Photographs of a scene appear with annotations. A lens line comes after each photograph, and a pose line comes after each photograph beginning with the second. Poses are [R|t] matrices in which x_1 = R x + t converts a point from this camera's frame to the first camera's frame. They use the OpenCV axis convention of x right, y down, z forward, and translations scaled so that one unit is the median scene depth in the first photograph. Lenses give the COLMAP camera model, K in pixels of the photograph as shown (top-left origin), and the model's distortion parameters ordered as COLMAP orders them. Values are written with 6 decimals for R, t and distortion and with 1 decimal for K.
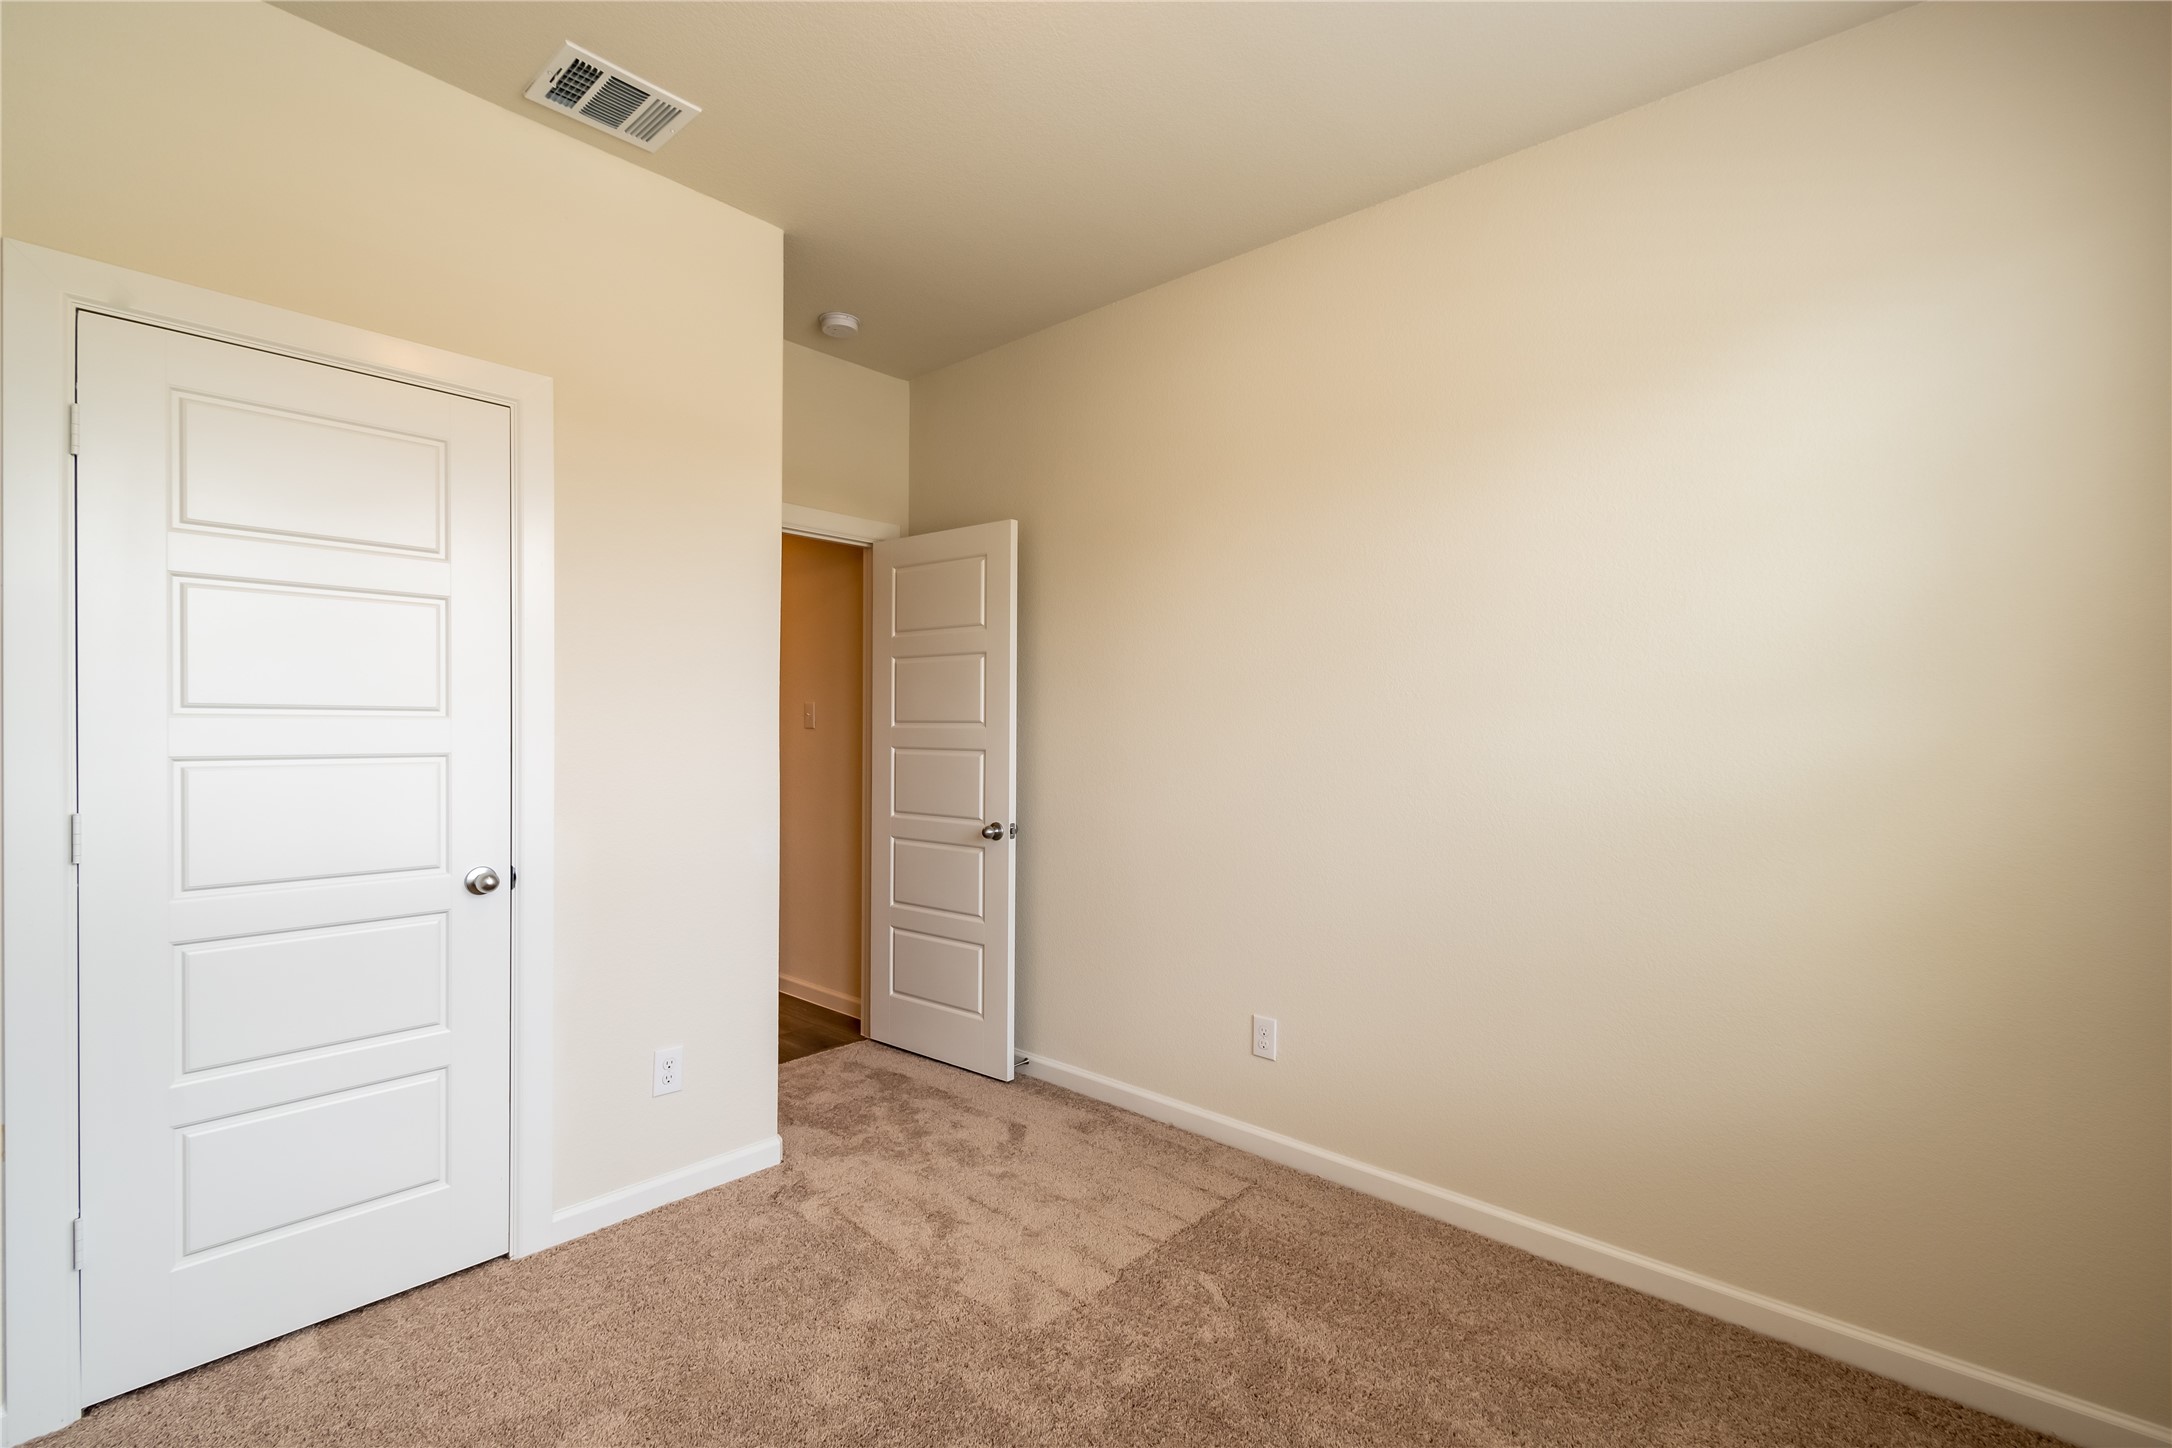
lens RADIAL K [[976.8, 0, 1081.8], [0, 976.8, 724.8], [0, 0, 1]] dist [0.003699, -0.003300]
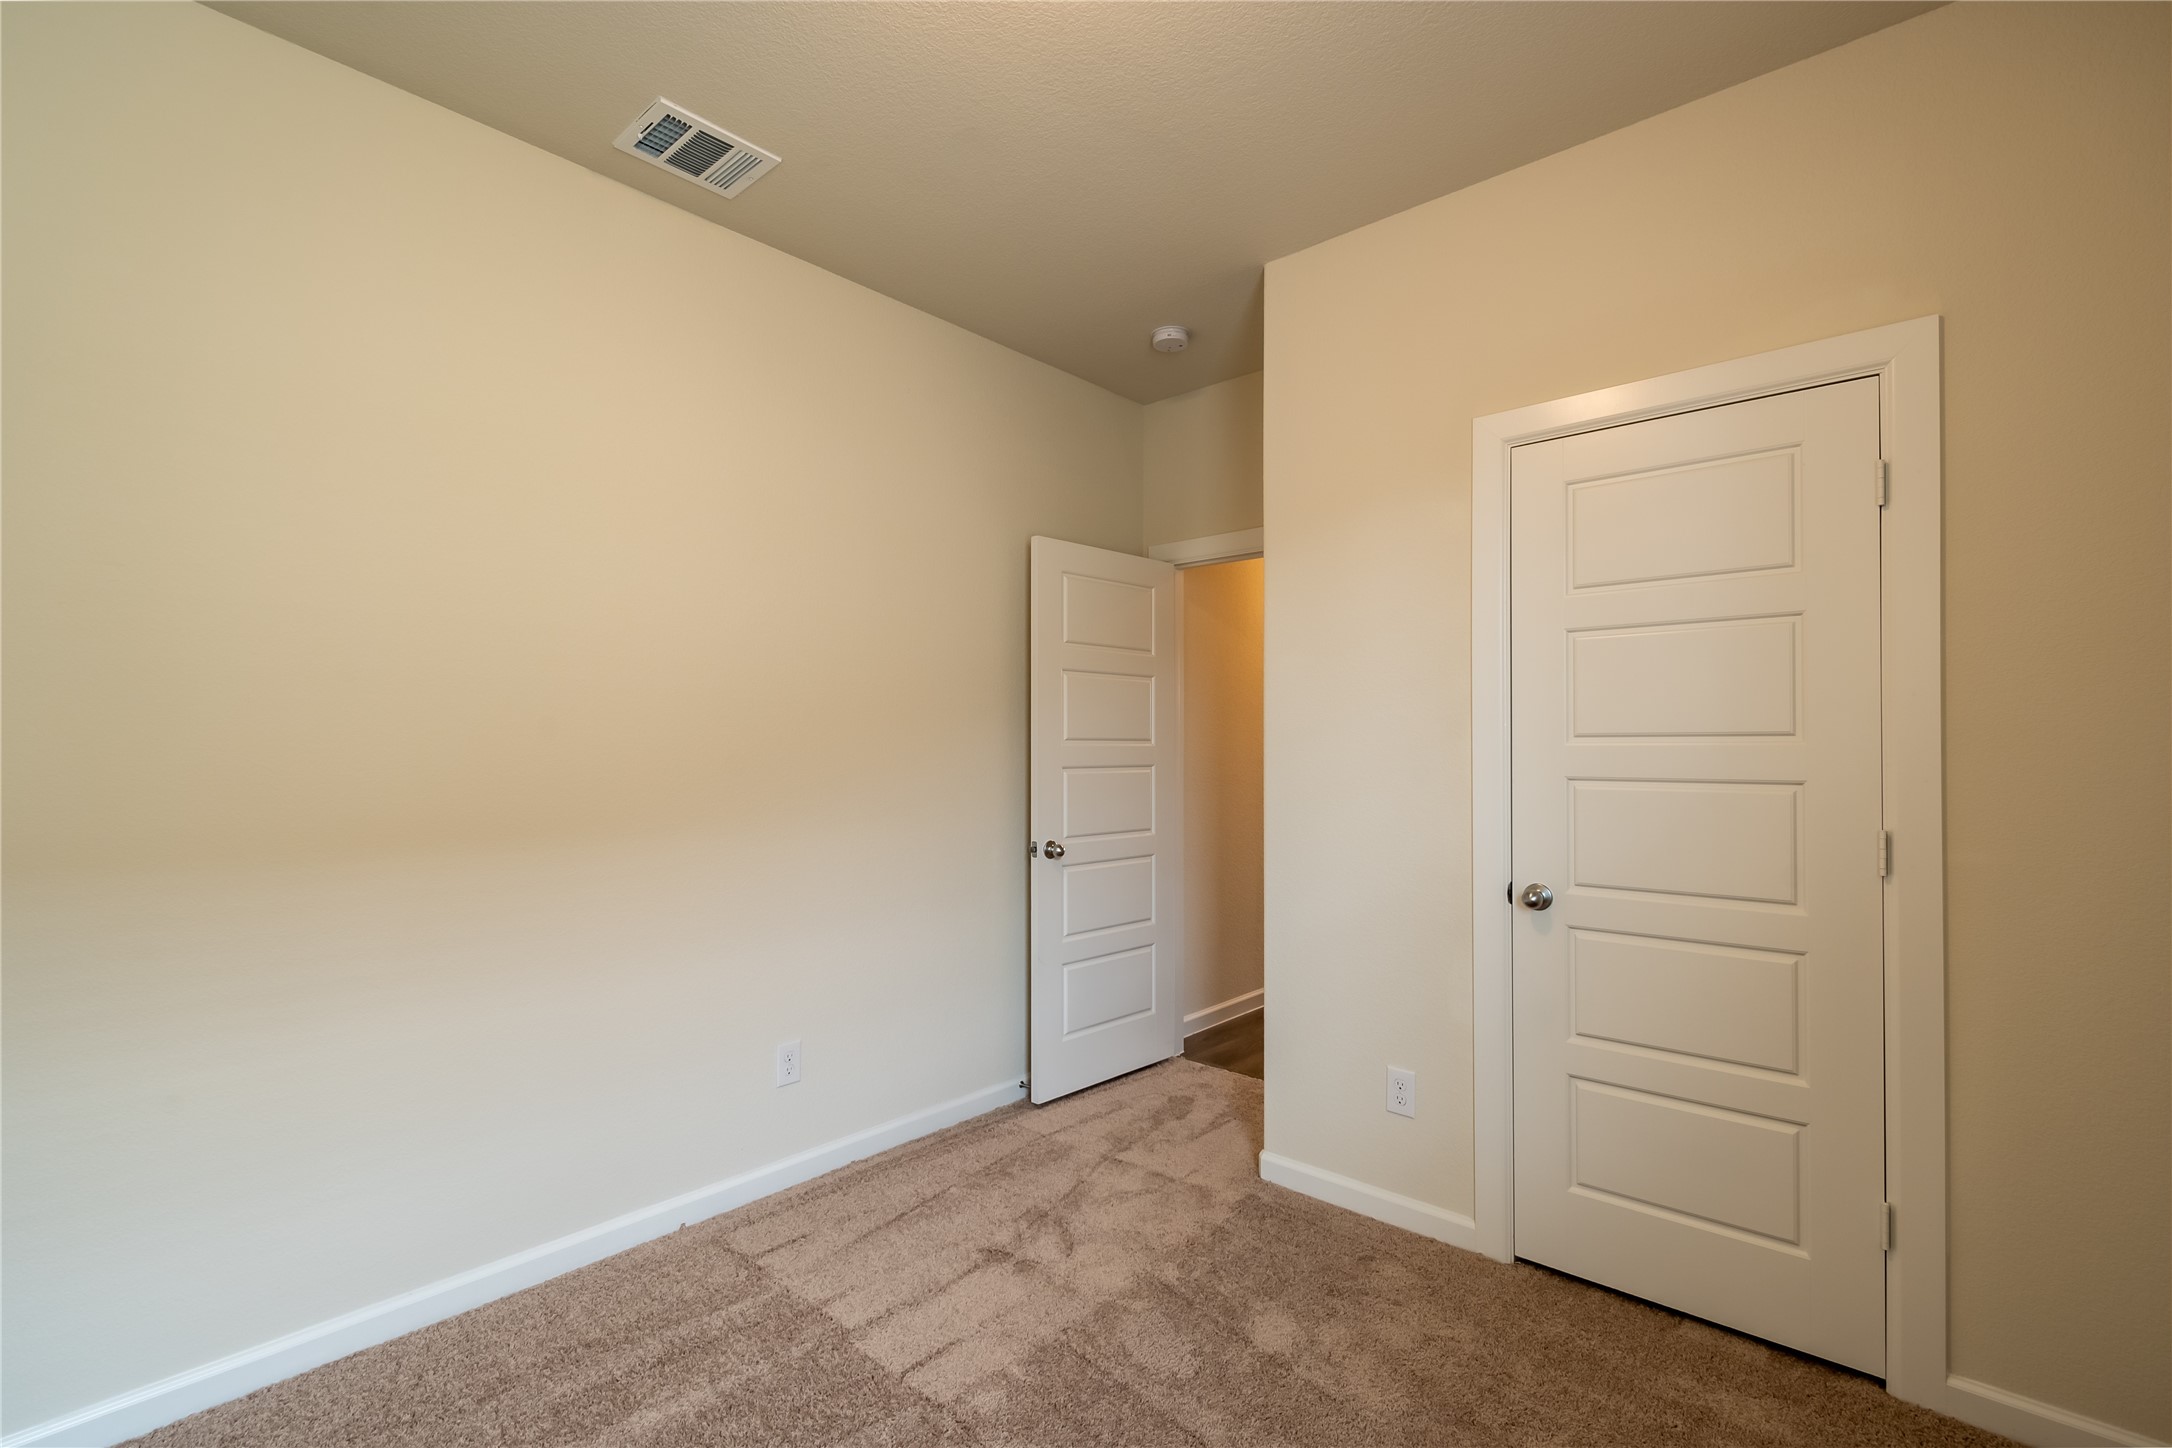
lens RADIAL K [[976.8, 0, 1076.7], [0, 976.8, 733.0], [0, 0, 1]] dist [0.003699, -0.003300]
pose [[-0.012558, -0.018756, -0.999745, 0.253475], [-0.002676, 0.999821, -0.018724, 0.002081], [0.999918, 0.002440, -0.012605, 0.297134]]
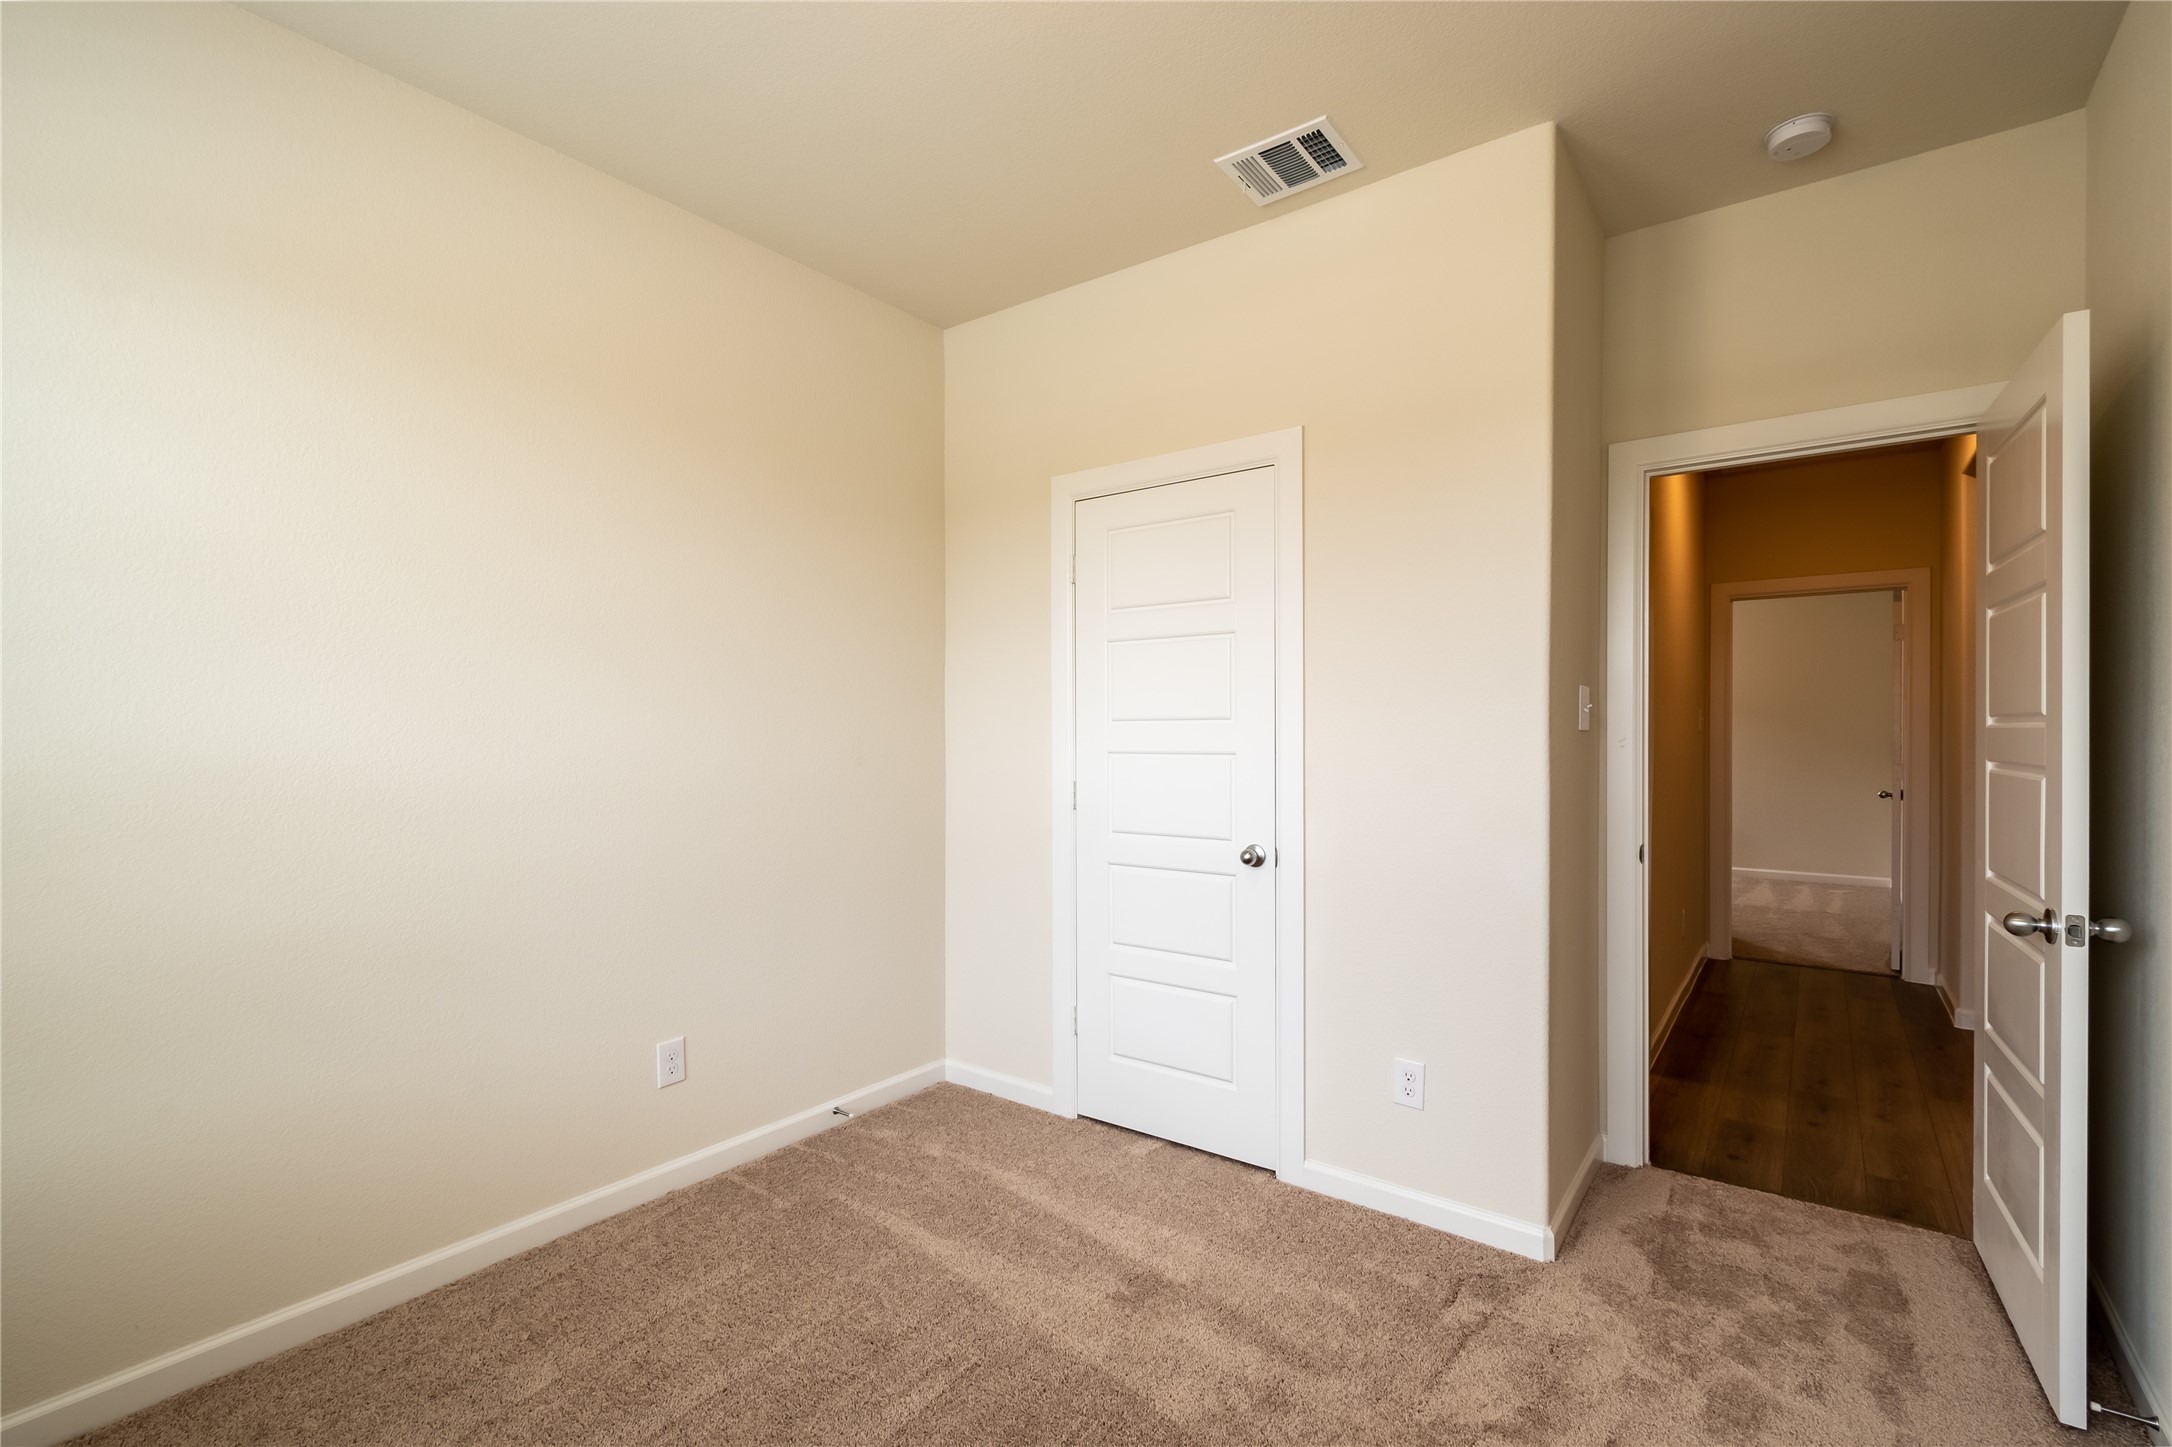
lens RADIAL K [[976.8, 0, 1076.8], [0, 976.8, 728.4], [0, 0, 1]] dist [0.003699, -0.003300]
pose [[0.065409, -0.008260, -0.997824, 0.559276], [0.006308, 0.999949, -0.007864, 0.005919], [0.997839, -0.005779, 0.065458, 0.641137]]
